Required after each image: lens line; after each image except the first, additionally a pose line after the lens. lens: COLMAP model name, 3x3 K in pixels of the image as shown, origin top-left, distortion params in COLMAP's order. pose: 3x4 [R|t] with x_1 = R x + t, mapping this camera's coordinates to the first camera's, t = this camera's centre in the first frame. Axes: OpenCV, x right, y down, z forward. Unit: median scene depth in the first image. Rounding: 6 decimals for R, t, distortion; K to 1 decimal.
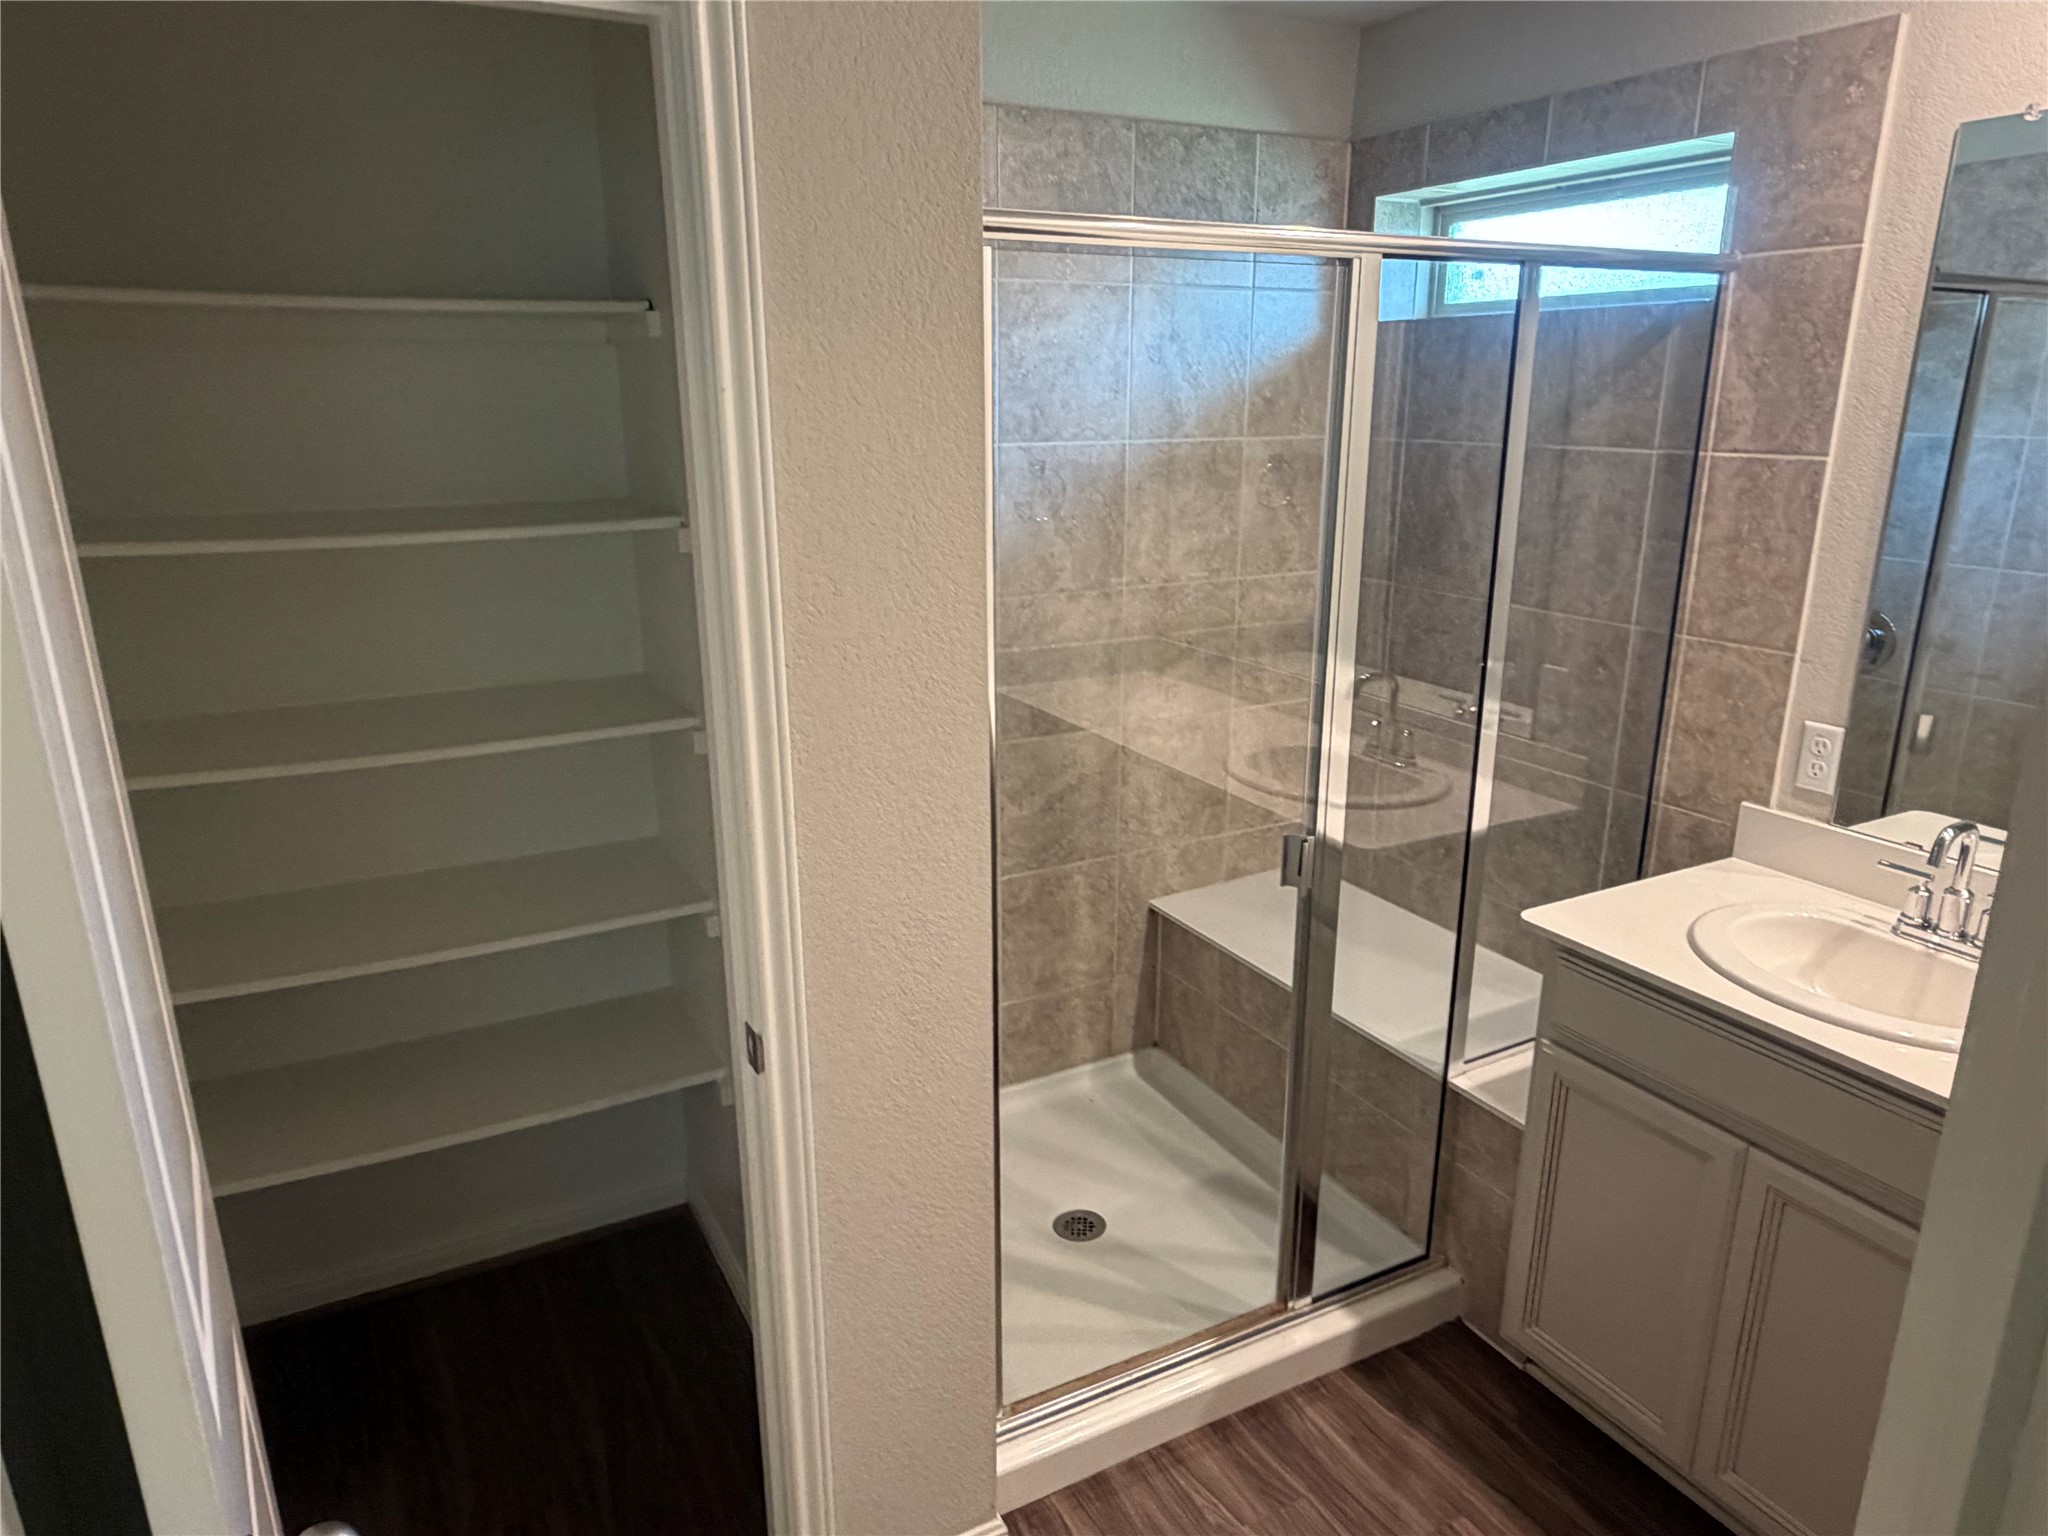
lens RADIAL K [[1319.1, 0, 986.2], [0, 1319.1, 781.3], [0, 0, 1]] dist [-0.002122, 0.000101]
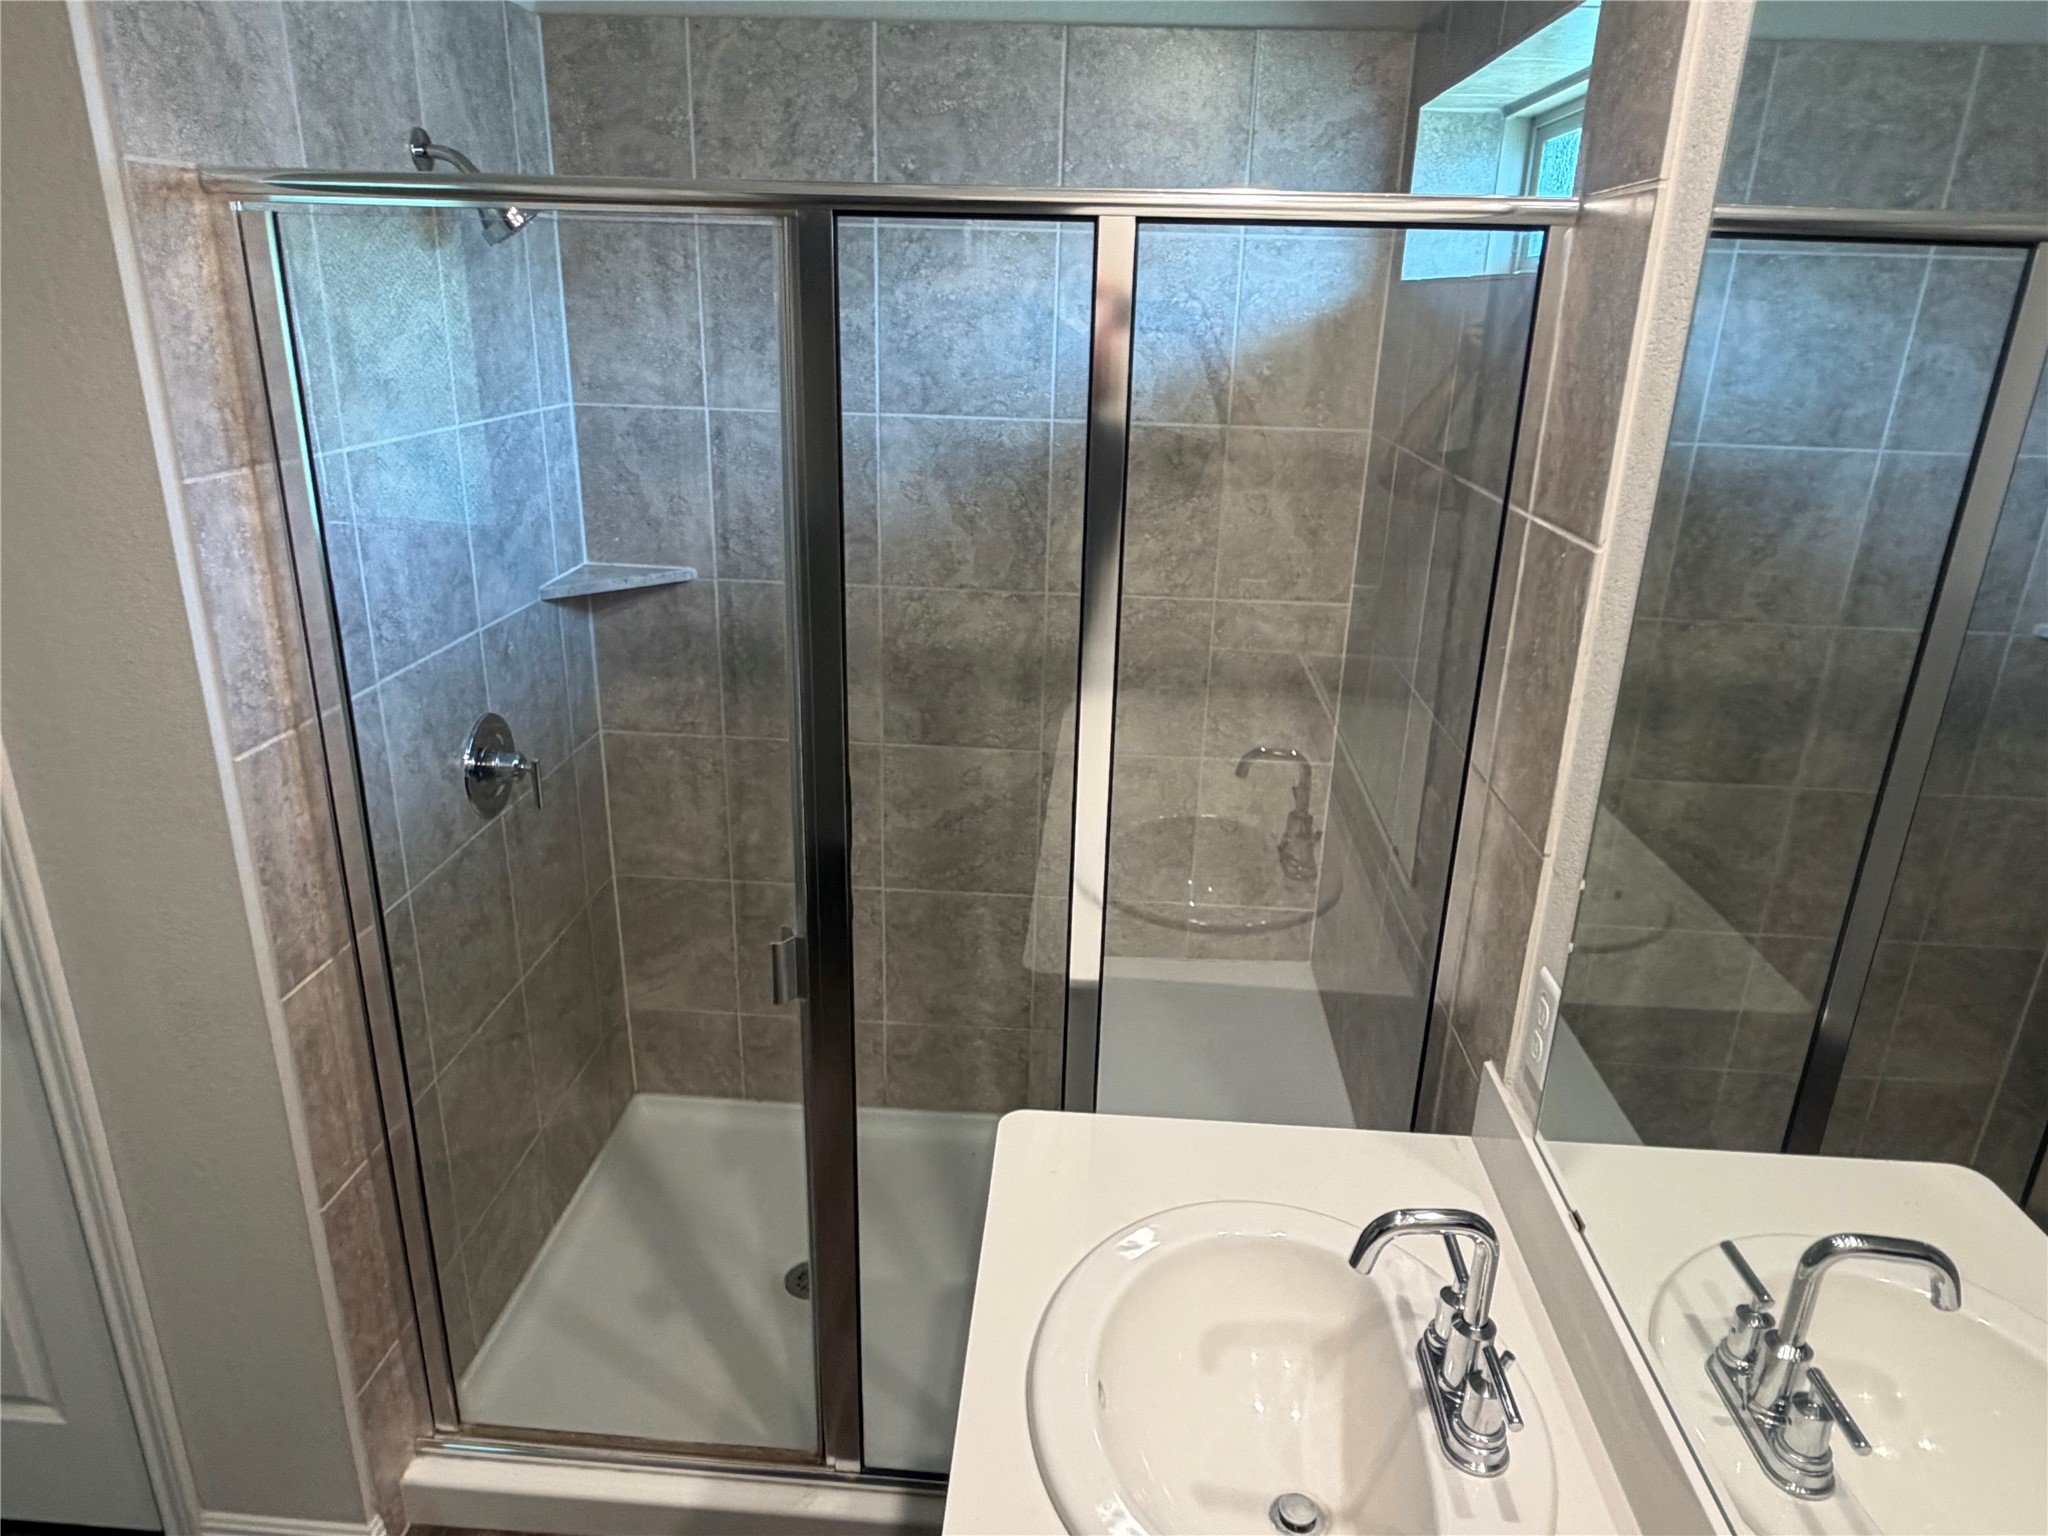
lens RADIAL K [[1319.1, 0, 1016.8], [0, 1319.1, 768.3], [0, 0, 1]] dist [-0.002122, 0.000101]
pose [[0.853700, 0.203596, -0.479317, 0.644301], [-0.176673, 0.979053, 0.101199, -0.147819], [0.489881, -0.001711, 0.871788, 0.313860]]
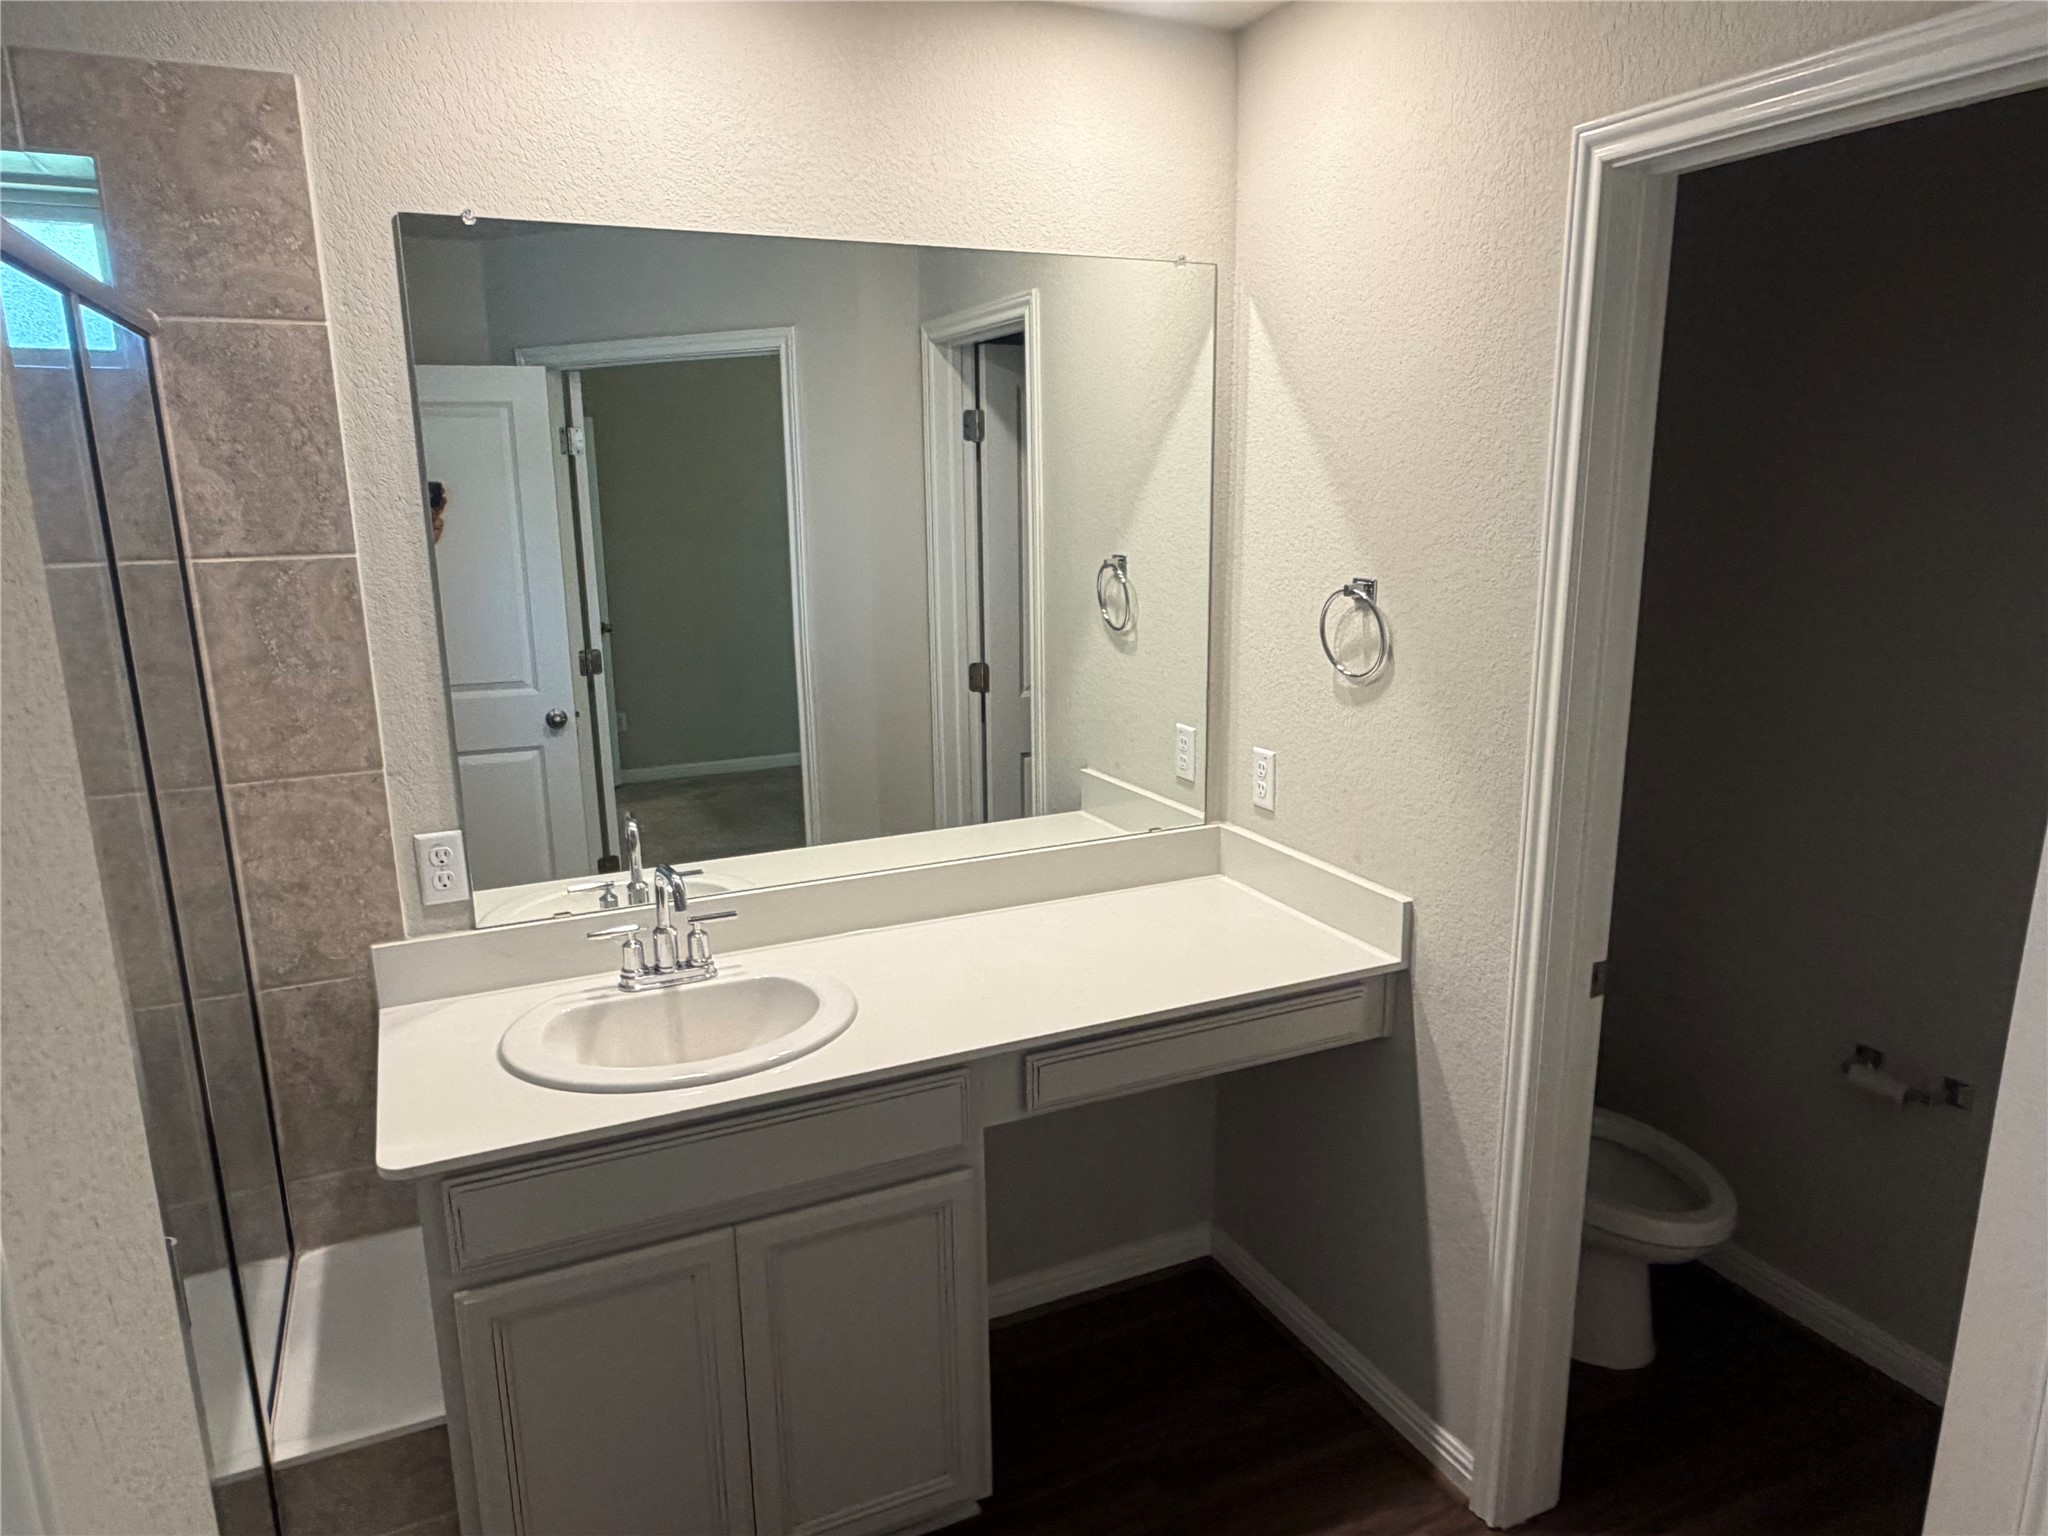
lens RADIAL K [[1319.1, 0, 1027.7], [0, 1319.1, 776.7], [0, 0, 1]] dist [-0.002122, 0.000101]
pose [[0.029901, -0.217234, 0.975661, -0.234048], [0.297432, 0.933816, 0.198802, -0.130455], [-0.954275, 0.284249, 0.092534, 0.465306]]
